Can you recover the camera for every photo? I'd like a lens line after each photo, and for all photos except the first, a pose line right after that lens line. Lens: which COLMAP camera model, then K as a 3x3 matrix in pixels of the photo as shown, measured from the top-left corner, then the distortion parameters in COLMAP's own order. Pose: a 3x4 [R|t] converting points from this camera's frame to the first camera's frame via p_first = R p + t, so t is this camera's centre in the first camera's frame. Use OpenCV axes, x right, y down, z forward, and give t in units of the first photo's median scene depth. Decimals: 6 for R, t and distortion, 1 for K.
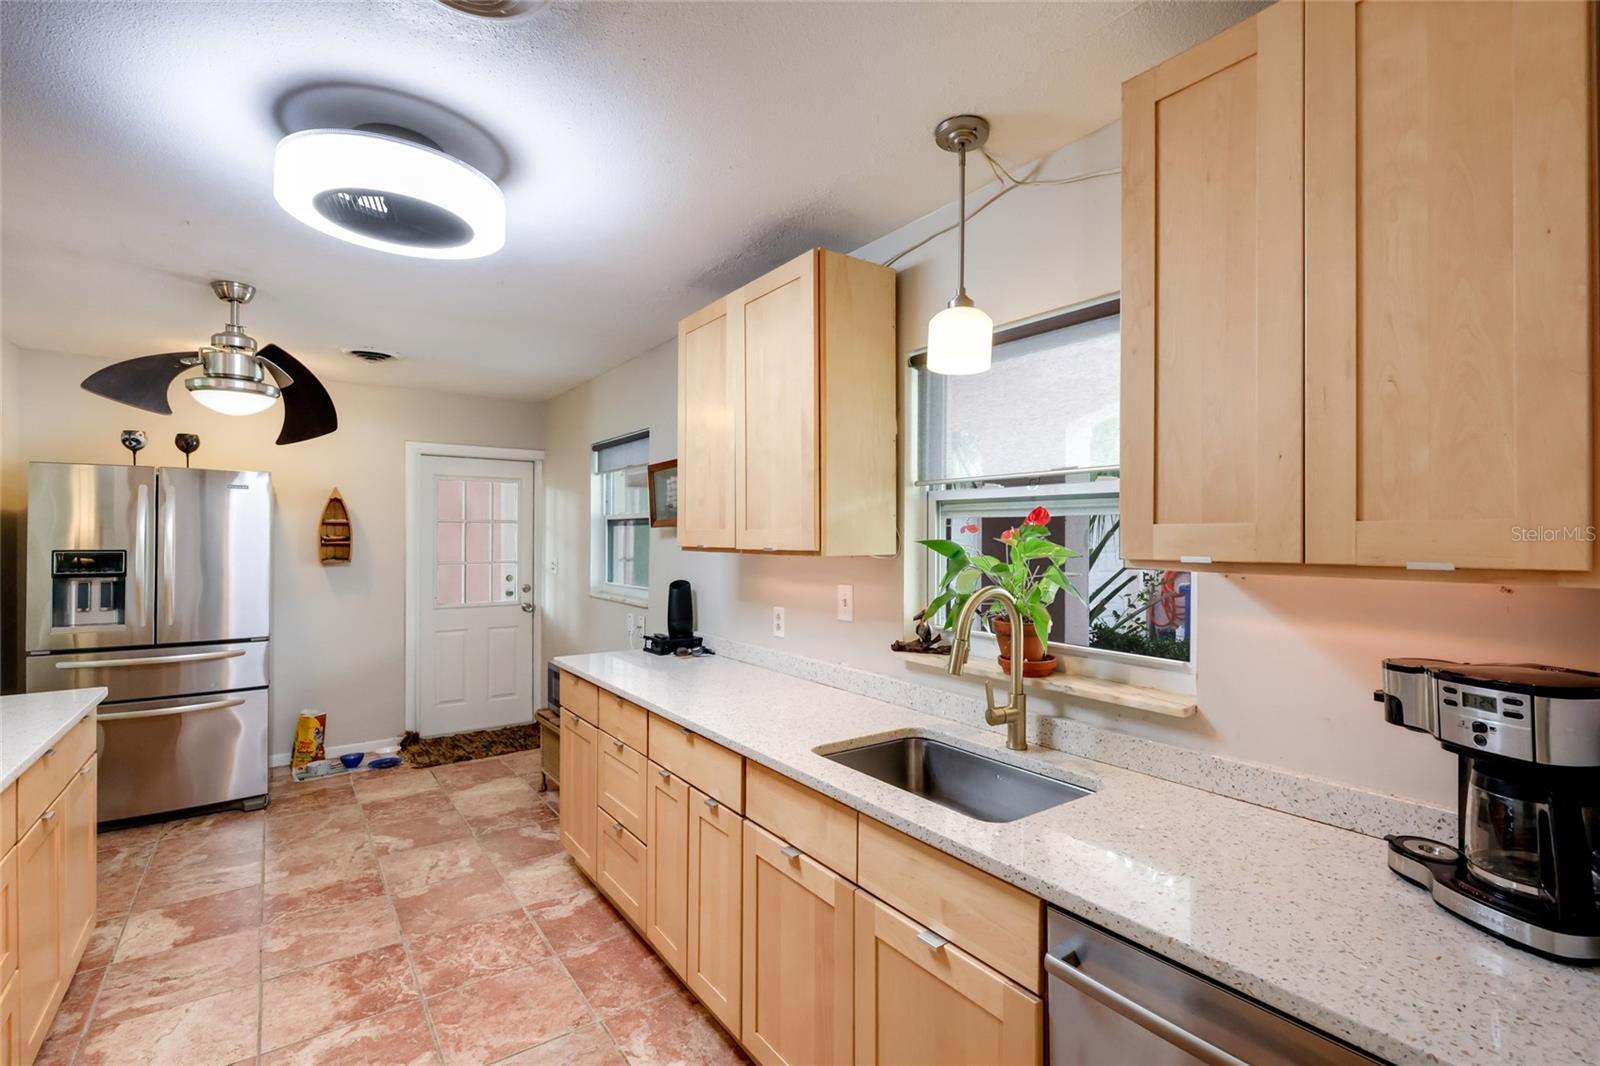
lens RADIAL K [[732.2, 0, 787.9], [0, 732.2, 532.7], [0, 0, 1]] dist [0.003118, -0.000276]
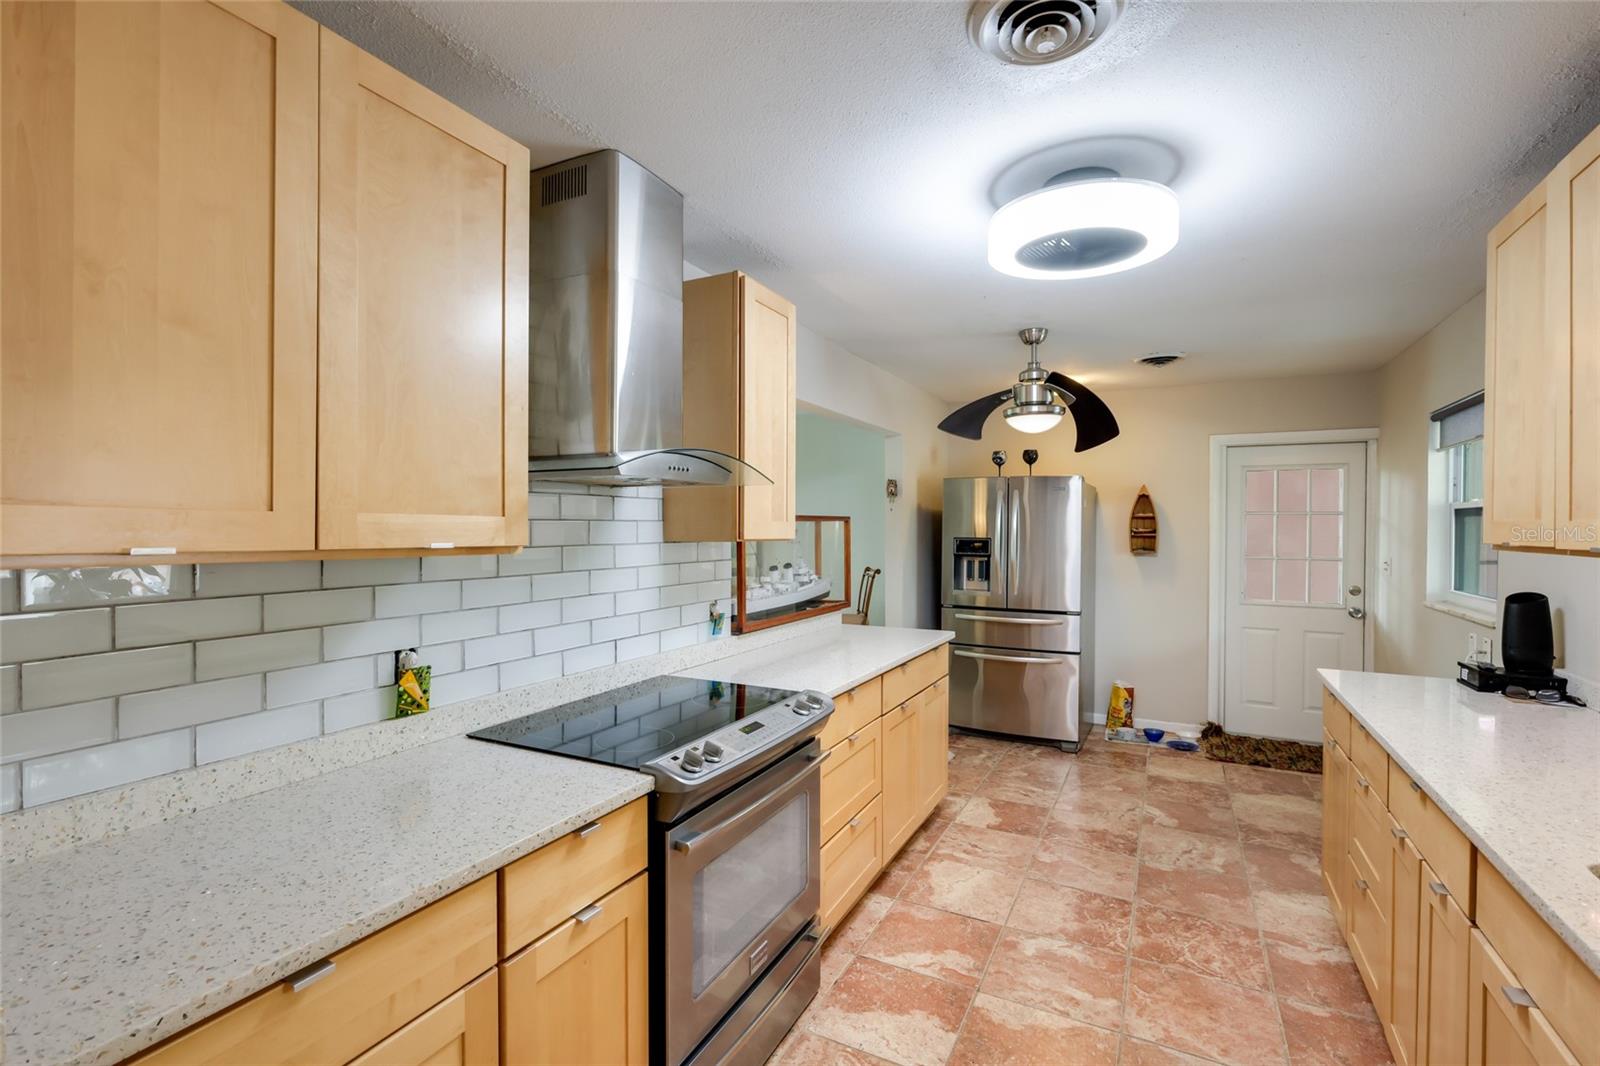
lens RADIAL K [[721.6, 0, 798.9], [0, 721.6, 534.3], [0, 0, 1]] dist [0.001161, 0.001875]
pose [[0.458858, 0.010361, -0.888449, 0.158744], [0.000000, 0.999932, 0.011661, 0.000316], [0.888509, -0.005351, 0.458827, 0.058707]]
